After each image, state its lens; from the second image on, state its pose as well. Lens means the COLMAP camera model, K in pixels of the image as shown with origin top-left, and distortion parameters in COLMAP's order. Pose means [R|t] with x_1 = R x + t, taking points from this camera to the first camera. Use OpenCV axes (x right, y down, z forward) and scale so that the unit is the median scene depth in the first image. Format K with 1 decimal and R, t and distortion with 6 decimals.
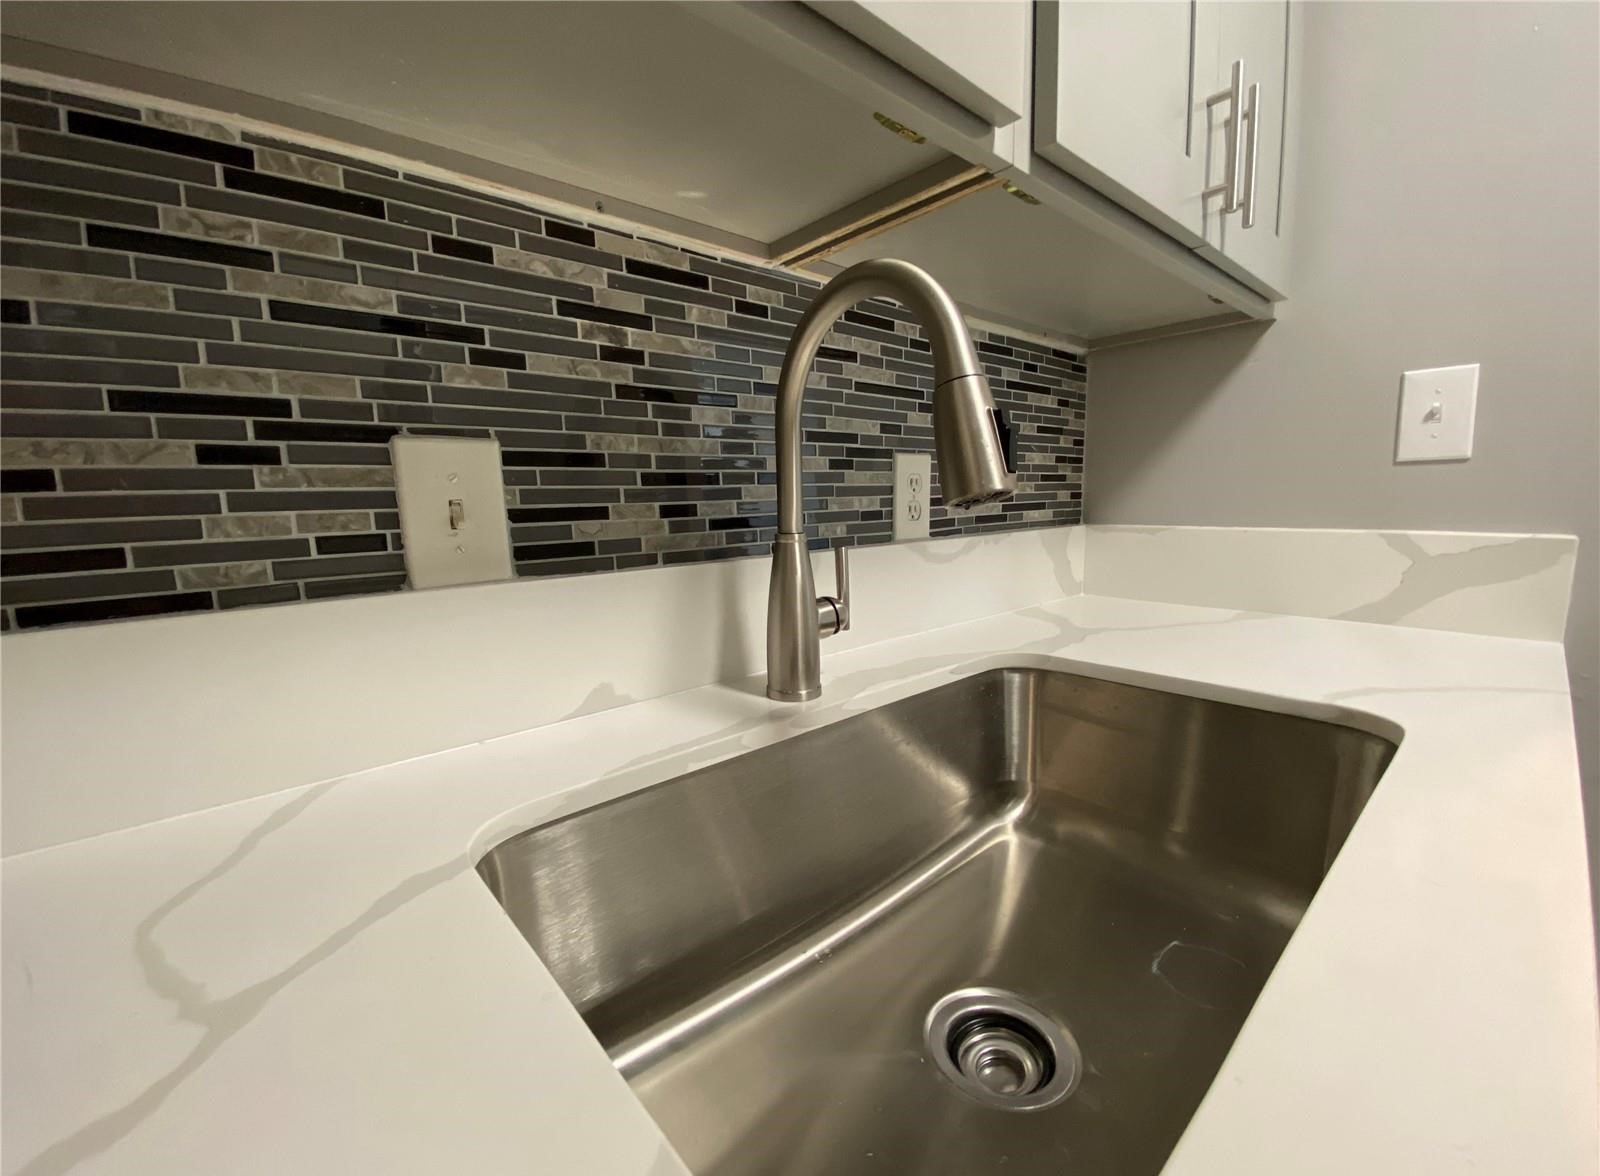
lens RADIAL K [[656.1, 0, 801.5], [0, 656.1, 601.8], [0, 0, 1]] dist [0.011991, -0.016530]
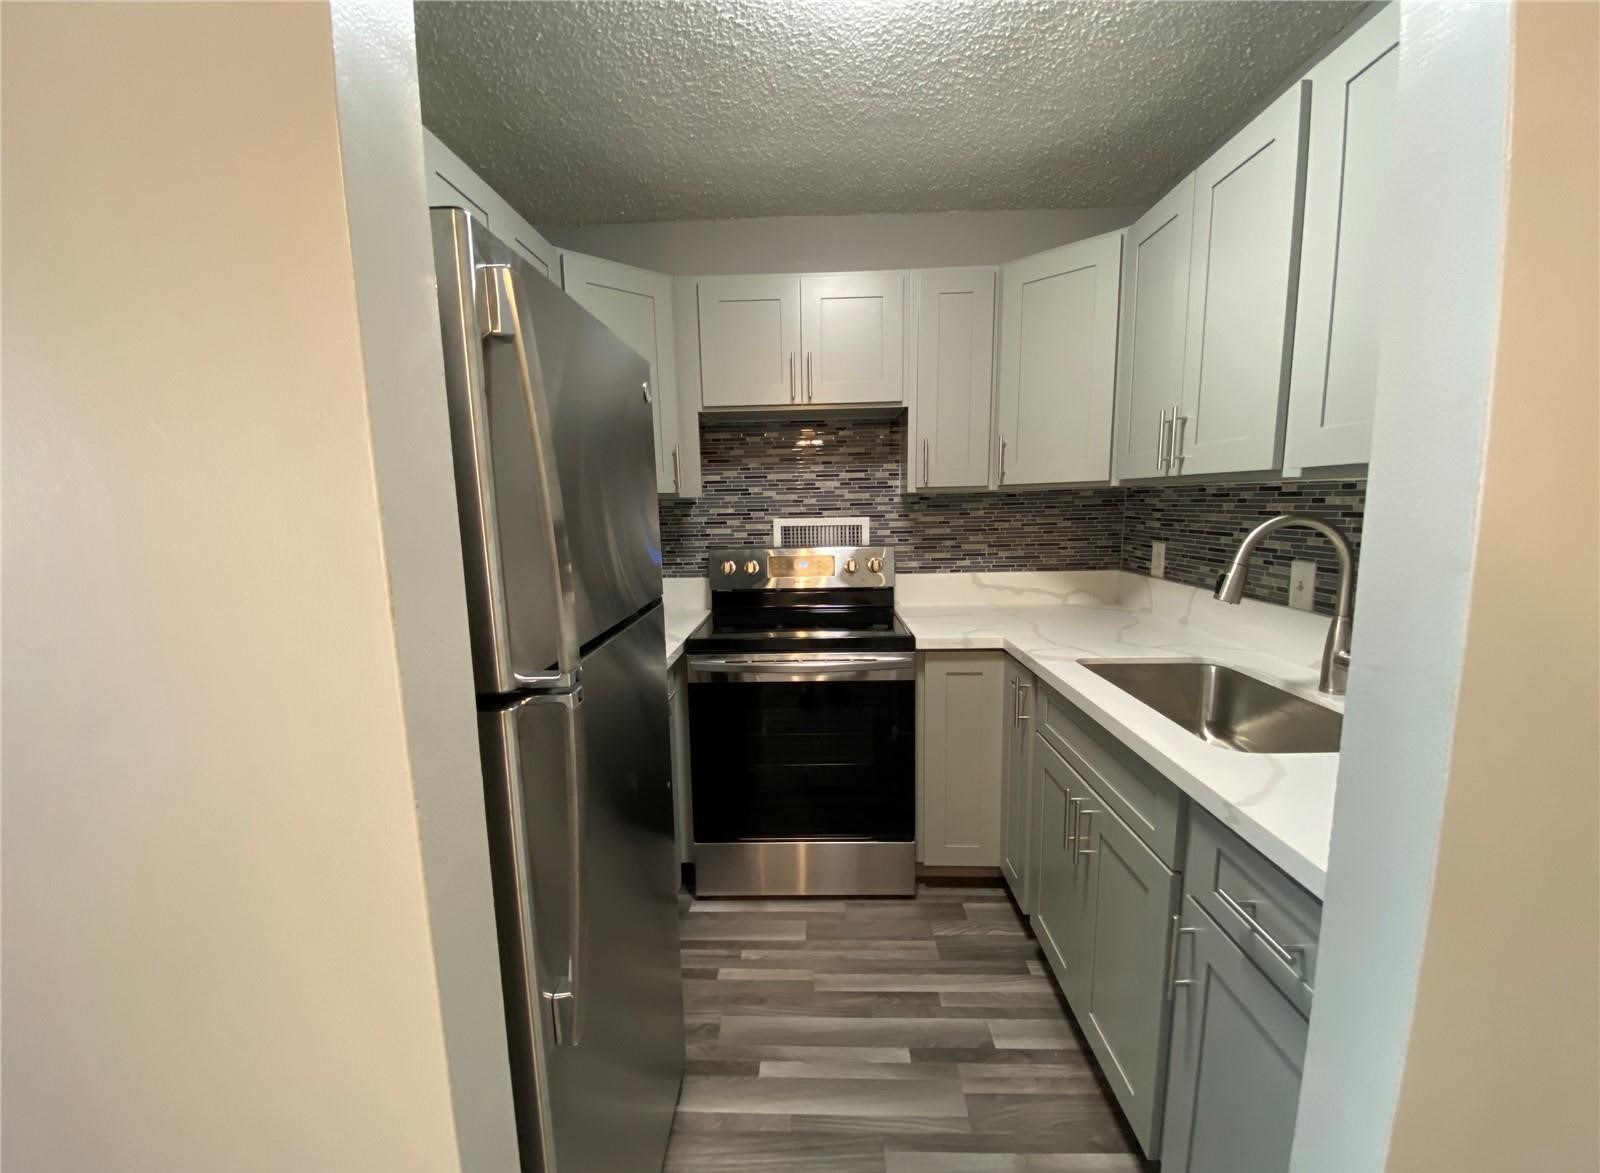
lens RADIAL K [[656.1, 0, 801.5], [0, 656.1, 600.3], [0, 0, 1]] dist [0.011991, -0.016530]
pose [[-0.683232, 0.142041, -0.716253, 3.416309], [-0.083266, 0.959344, 0.269677, -0.733043], [0.725438, 0.243892, -0.643627, 1.368115]]
